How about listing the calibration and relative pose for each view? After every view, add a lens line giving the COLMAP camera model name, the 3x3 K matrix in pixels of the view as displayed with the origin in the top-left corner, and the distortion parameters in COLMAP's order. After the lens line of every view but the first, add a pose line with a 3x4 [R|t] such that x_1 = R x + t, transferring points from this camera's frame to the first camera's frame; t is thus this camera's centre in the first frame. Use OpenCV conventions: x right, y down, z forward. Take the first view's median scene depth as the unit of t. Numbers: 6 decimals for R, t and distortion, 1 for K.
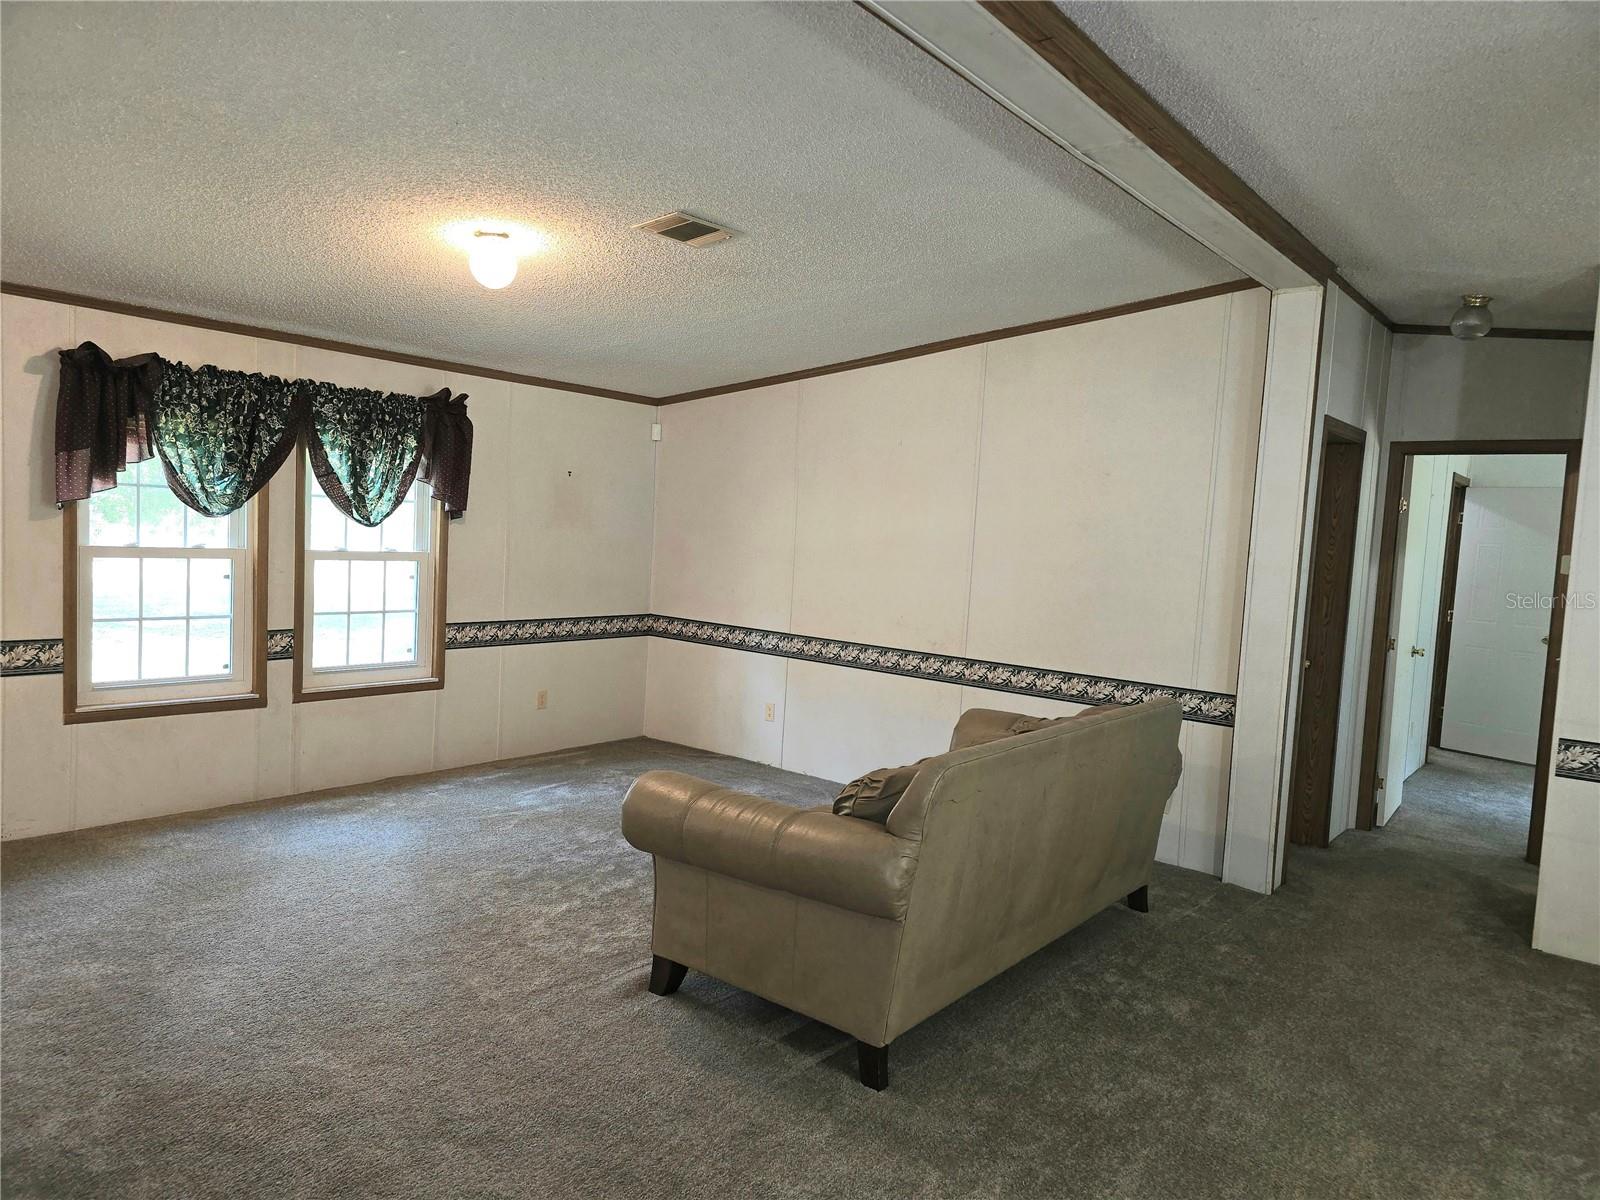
lens RADIAL K [[1075.1, 0, 797.9], [0, 1075.1, 599.9], [0, 0, 1]] dist [0.066484, -0.055346]
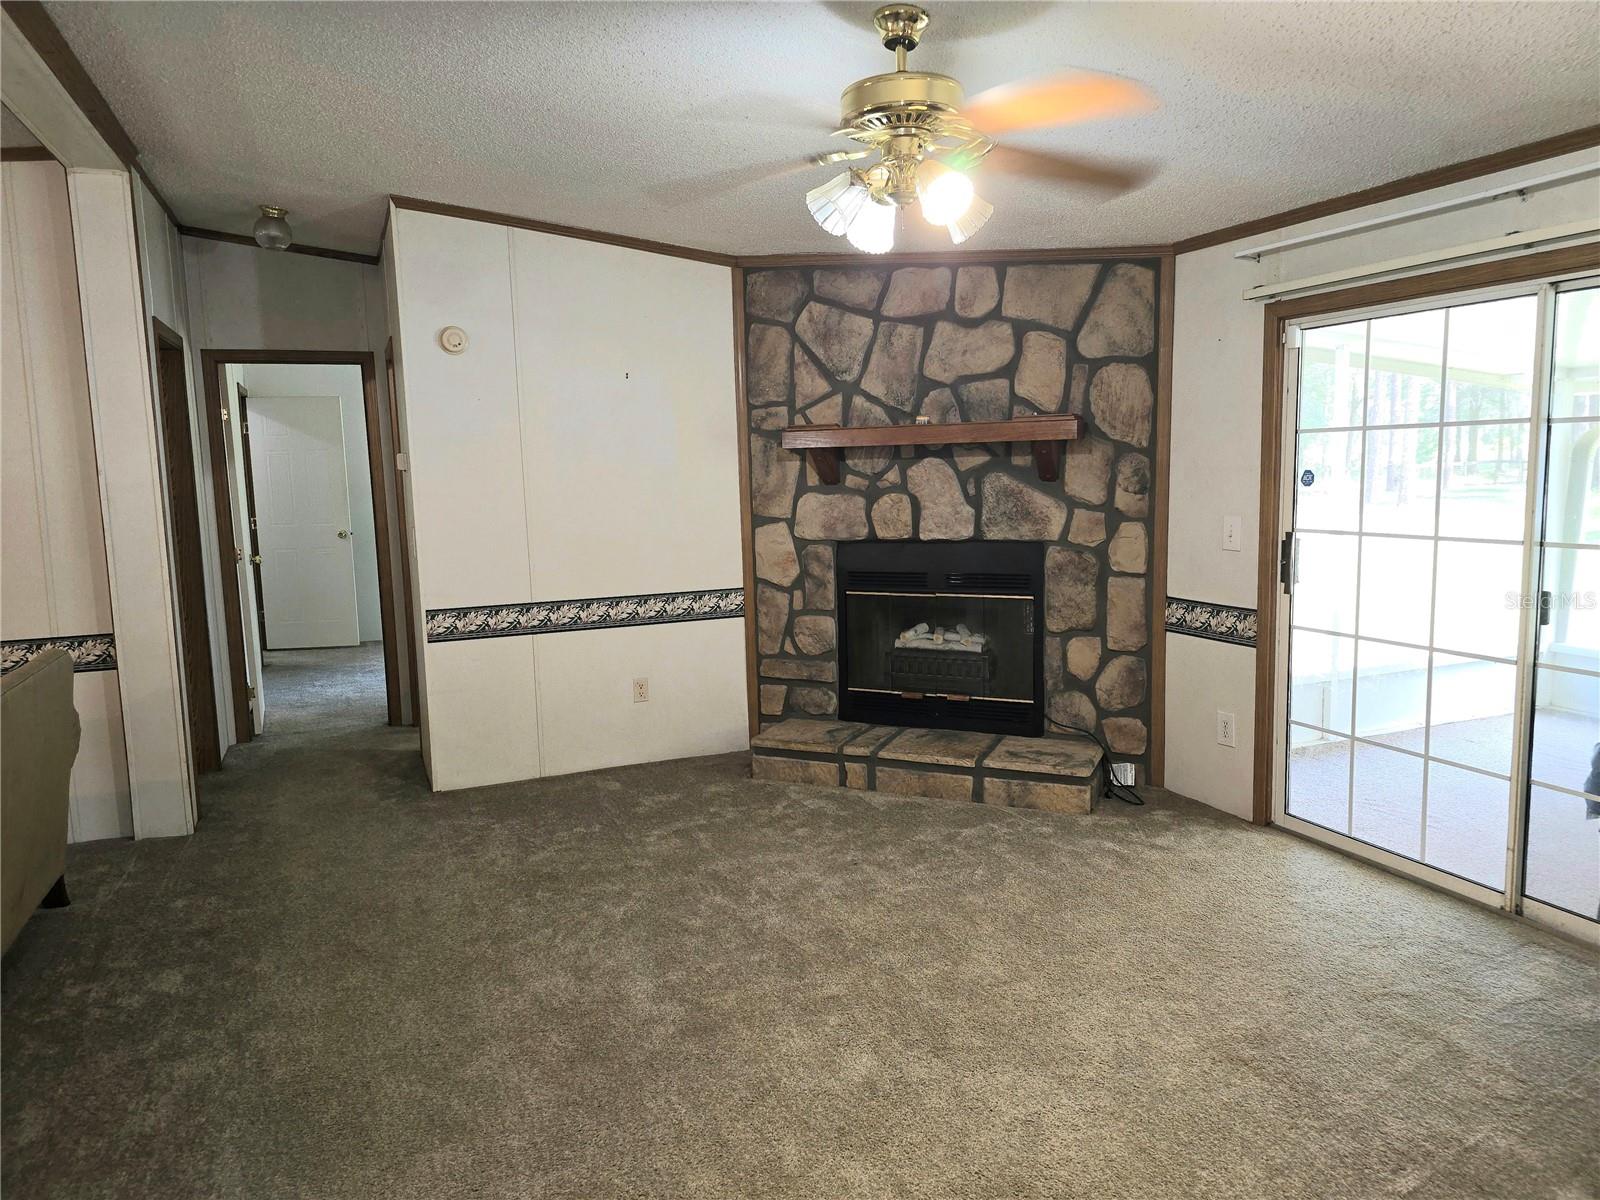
lens RADIAL K [[1075.1, 0, 802.3], [0, 1075.1, 593.0], [0, 0, 1]] dist [0.066484, -0.055346]
pose [[0.483583, -0.172816, 0.858069, -0.103308], [0.109152, 0.984570, 0.136779, -0.006871], [-0.868466, 0.027516, 0.494984, 0.082170]]
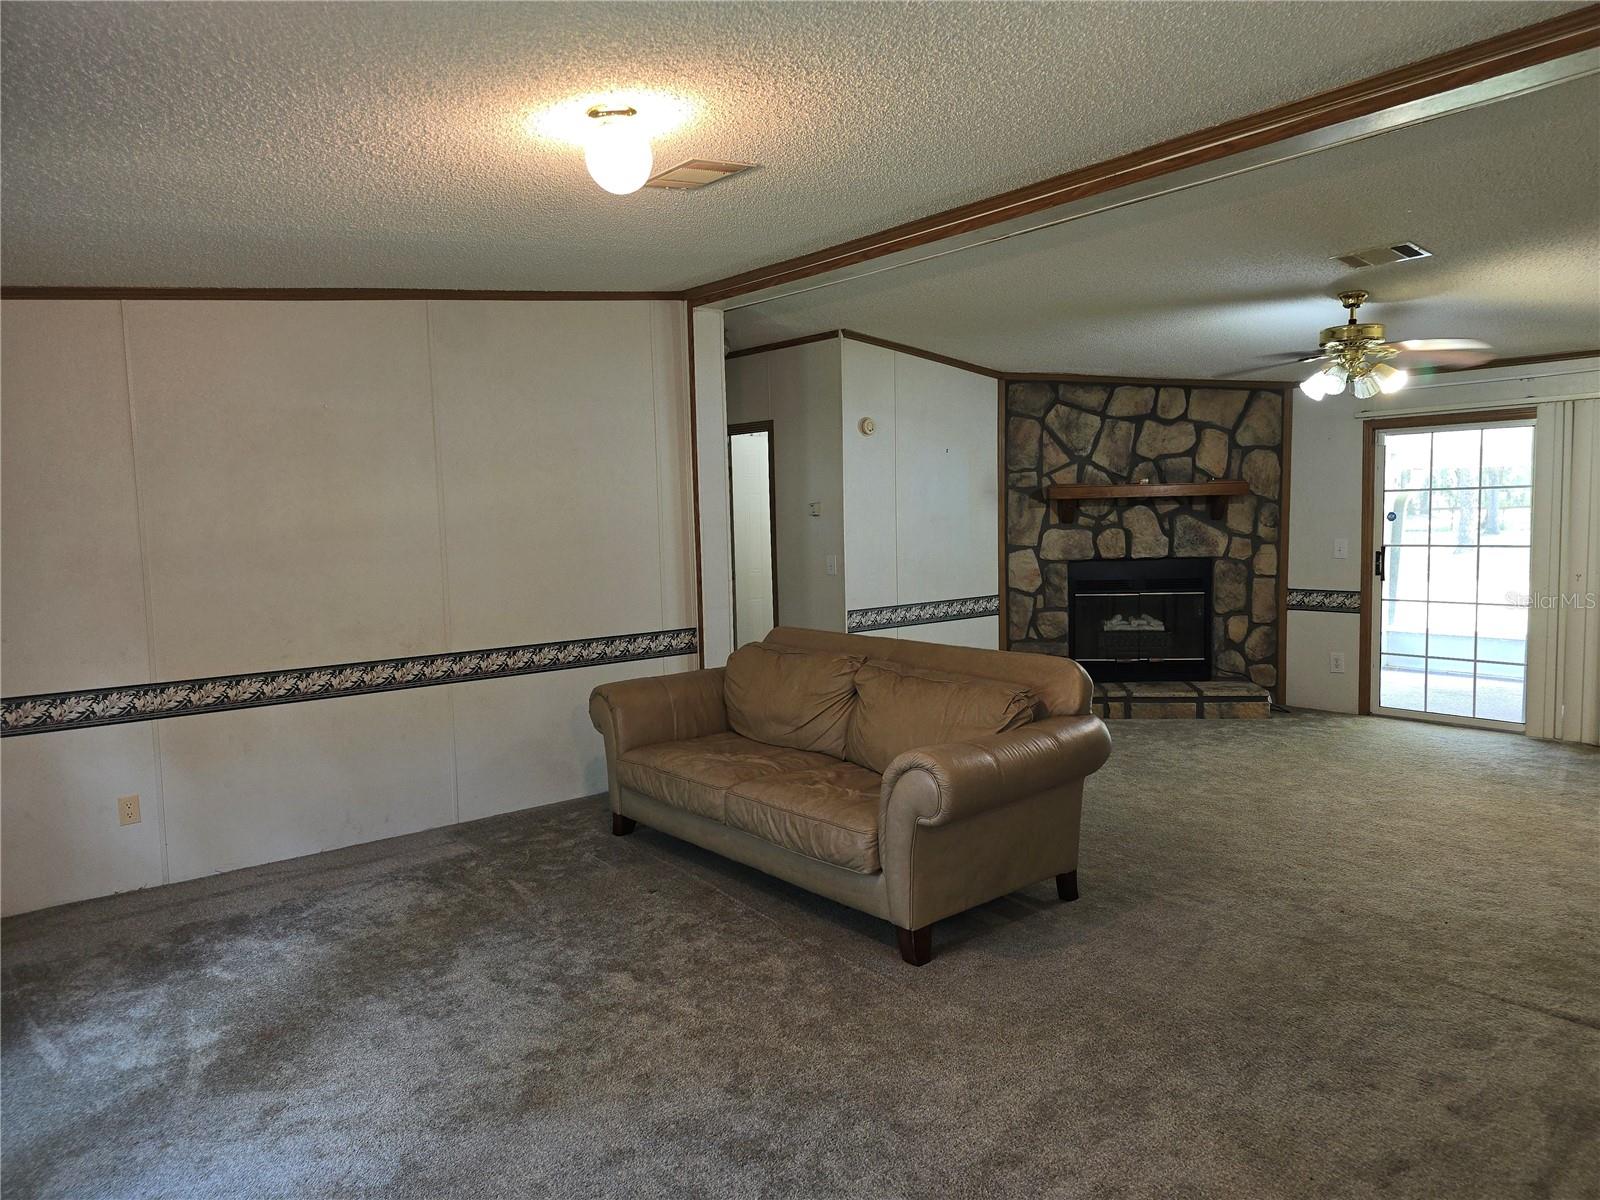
lens RADIAL K [[1075.1, 0, 815.5], [0, 1075.1, 606.1], [0, 0, 1]] dist [0.066484, -0.055346]
pose [[0.186290, -0.146514, 0.971509, -0.959226], [0.097837, 0.986670, 0.130040, -0.105397], [-0.977611, 0.070825, 0.198141, 0.751588]]
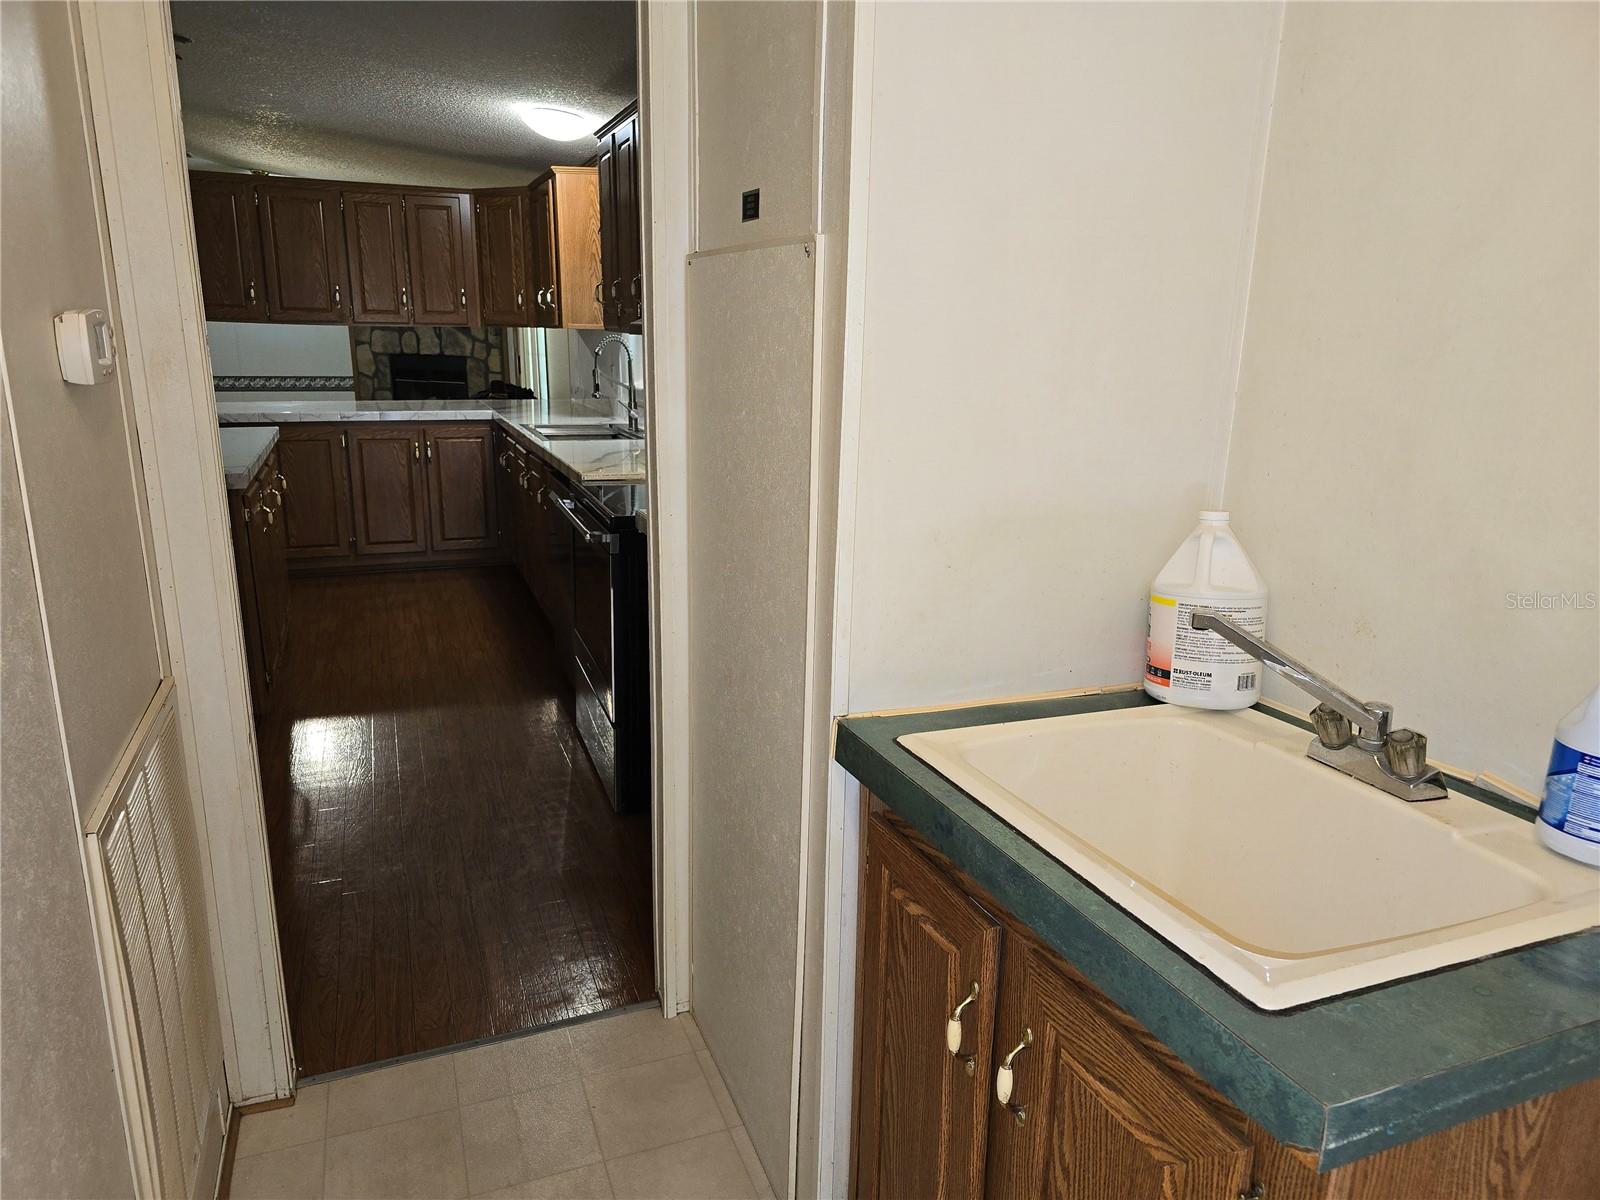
lens RADIAL K [[1075.1, 0, 796.0], [0, 1075.1, 593.3], [0, 0, 1]] dist [0.066484, -0.055346]
pose [[0.507709, -0.264218, 0.820012, -0.843770], [0.075520, 0.961796, 0.263145, 0.049542], [-0.858212, -0.071674, 0.508267, -1.623315]]
